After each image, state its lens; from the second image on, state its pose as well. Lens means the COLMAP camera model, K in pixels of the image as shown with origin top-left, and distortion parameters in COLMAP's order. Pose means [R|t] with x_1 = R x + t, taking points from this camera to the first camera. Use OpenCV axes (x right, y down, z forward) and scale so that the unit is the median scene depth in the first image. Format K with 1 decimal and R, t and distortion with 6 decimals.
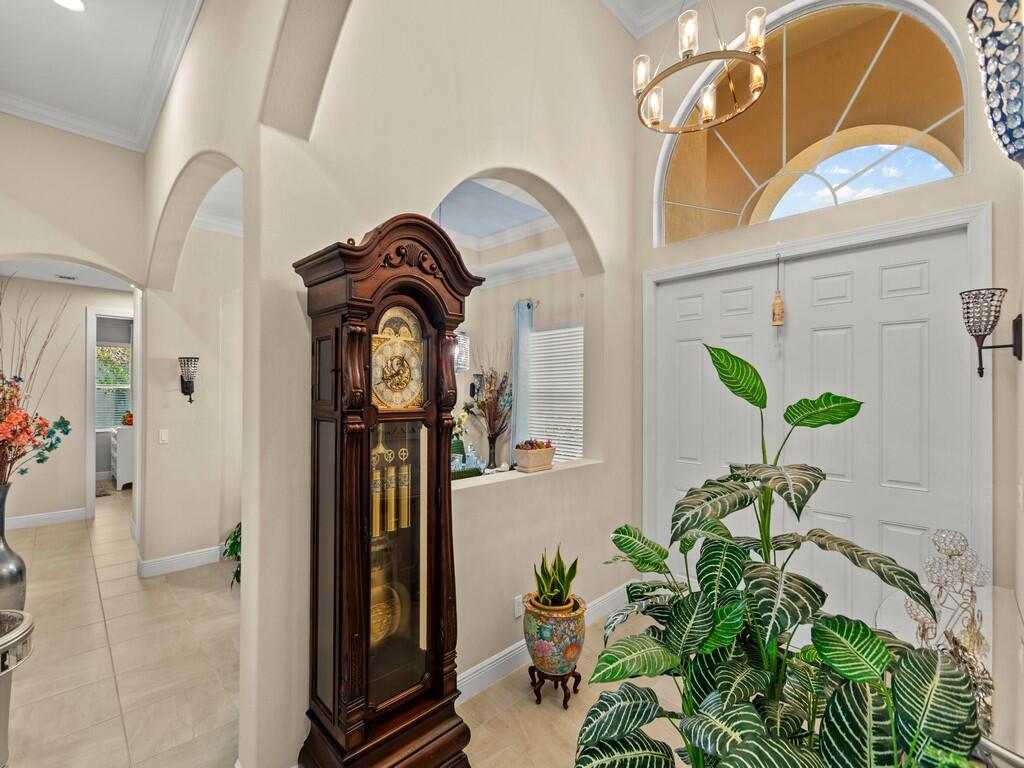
lens RADIAL K [[454.0, 0, 511.0], [0, 454.0, 378.8], [0, 0, 1]] dist [0.000974, -0.000038]
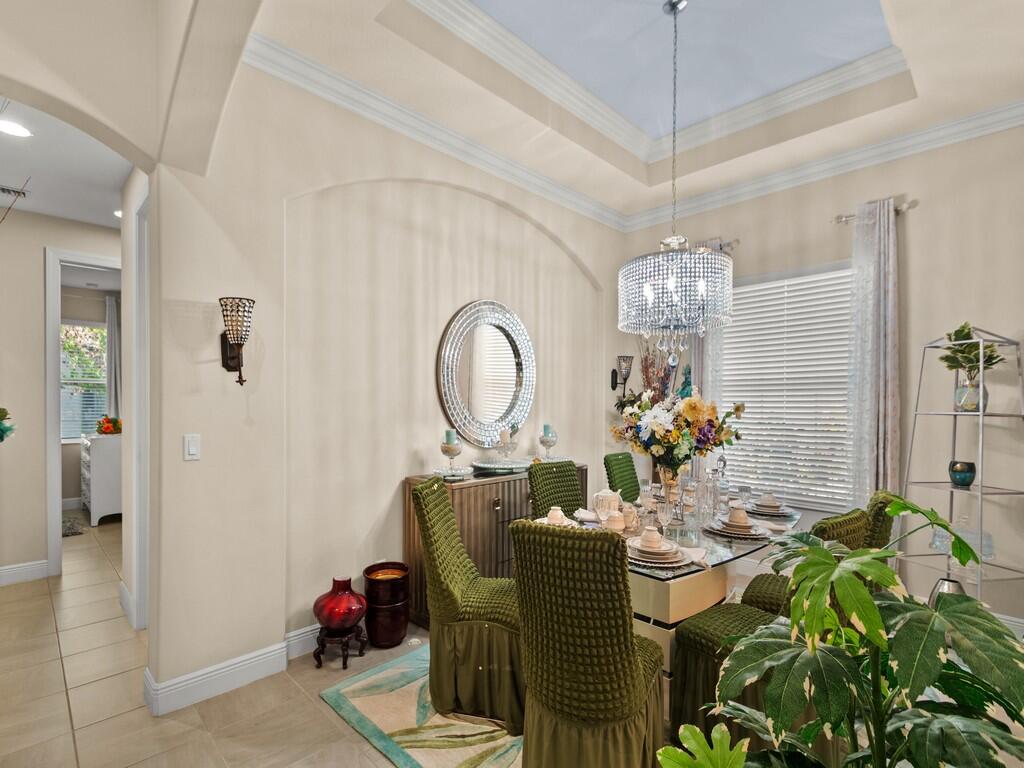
lens RADIAL K [[487.7, 0, 506.3], [0, 487.7, 391.6], [0, 0, 1]] dist [0.000555, -0.000889]
pose [[0.999988, -0.003725, 0.003213, -0.287212], [0.003703, 0.999971, 0.006718, 0.042719], [-0.003238, -0.006706, 0.999972, 0.308670]]
